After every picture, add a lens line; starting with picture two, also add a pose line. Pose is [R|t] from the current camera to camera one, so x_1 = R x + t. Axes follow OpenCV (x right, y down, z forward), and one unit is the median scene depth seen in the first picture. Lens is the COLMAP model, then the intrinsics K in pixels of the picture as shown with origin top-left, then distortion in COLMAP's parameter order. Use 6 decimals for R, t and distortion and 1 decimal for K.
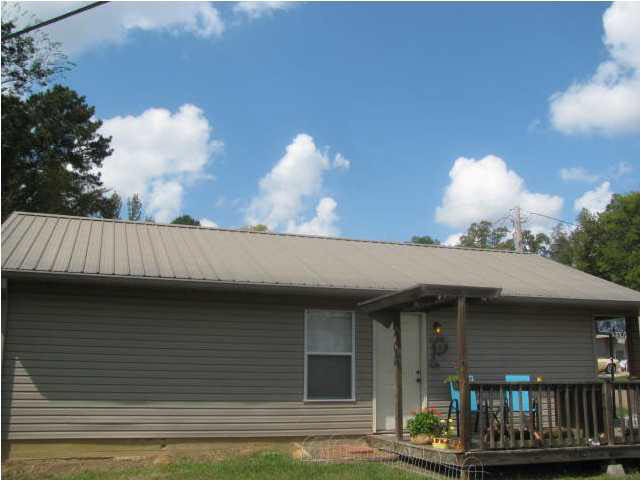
lens RADIAL K [[652.2, 0, 323.4], [0, 652.2, 239.3], [0, 0, 1]] dist [-0.094612, 0.000000]
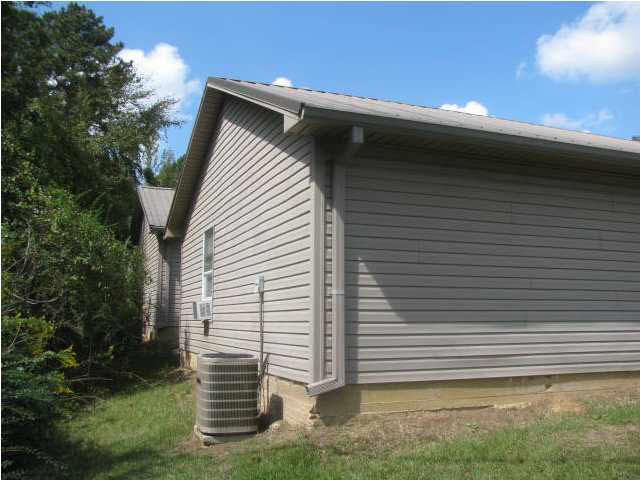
lens RADIAL K [[652.2, 0, 316.9], [0, 652.2, 242.0], [0, 0, 1]] dist [-0.094612, 0.000000]
pose [[0.999699, 0.000896, 0.024517, -0.089936], [-0.003015, 0.996243, 0.086552, 0.018812], [-0.024348, -0.086600, 0.995946, 0.057815]]
